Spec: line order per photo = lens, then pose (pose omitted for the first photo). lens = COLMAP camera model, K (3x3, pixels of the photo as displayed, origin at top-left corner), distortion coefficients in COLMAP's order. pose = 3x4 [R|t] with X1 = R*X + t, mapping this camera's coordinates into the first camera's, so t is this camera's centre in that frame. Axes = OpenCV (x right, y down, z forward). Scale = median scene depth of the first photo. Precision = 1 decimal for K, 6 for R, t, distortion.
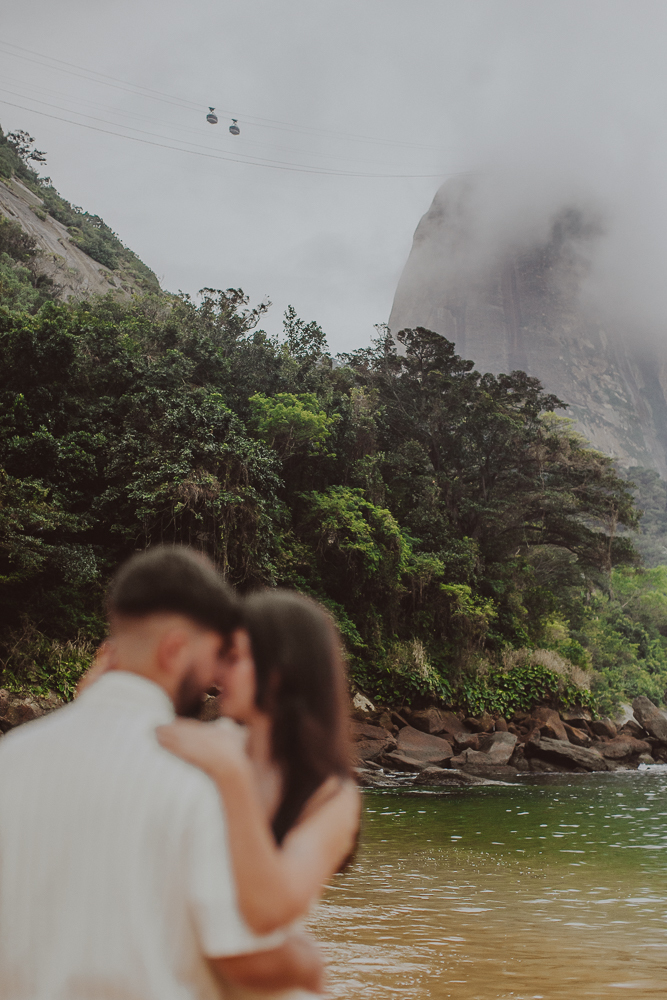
lens RADIAL K [[1457.3, 0, 333.2], [0, 1457.3, 500.4], [0, 0, 1]] dist [-0.093809, 0.001589]
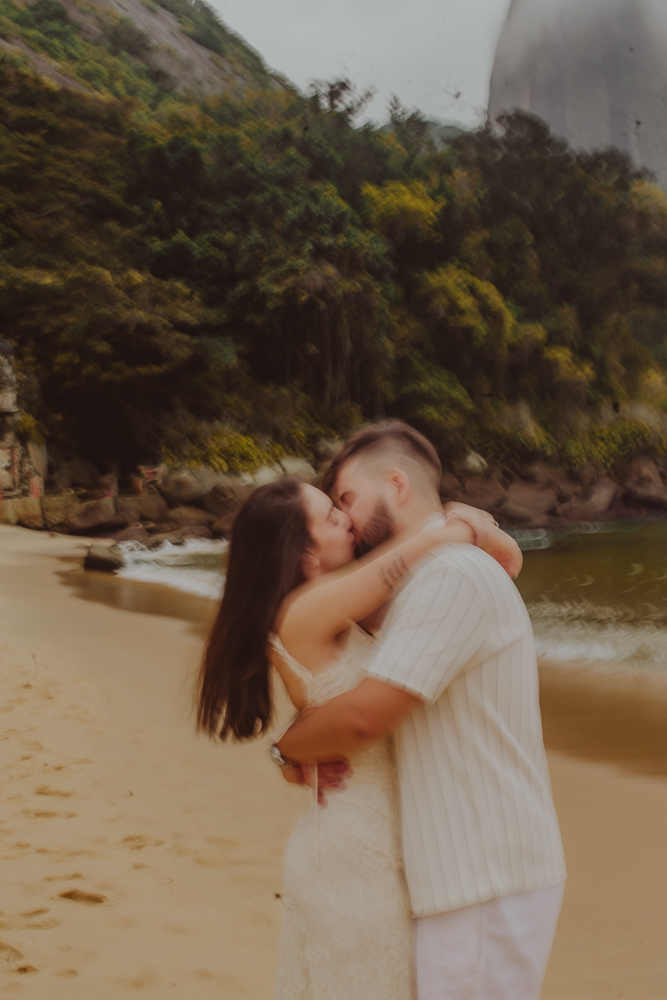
lens RADIAL K [[1457.3, 0, 333.2], [0, 1457.3, 500.4], [0, 0, 1]] dist [-0.093809, 0.001589]
pose [[0.995744, -0.037919, -0.083995, 0.004085], [0.051969, 0.983727, 0.171988, -0.029385], [0.076107, -0.175622, 0.981511, -0.115708]]
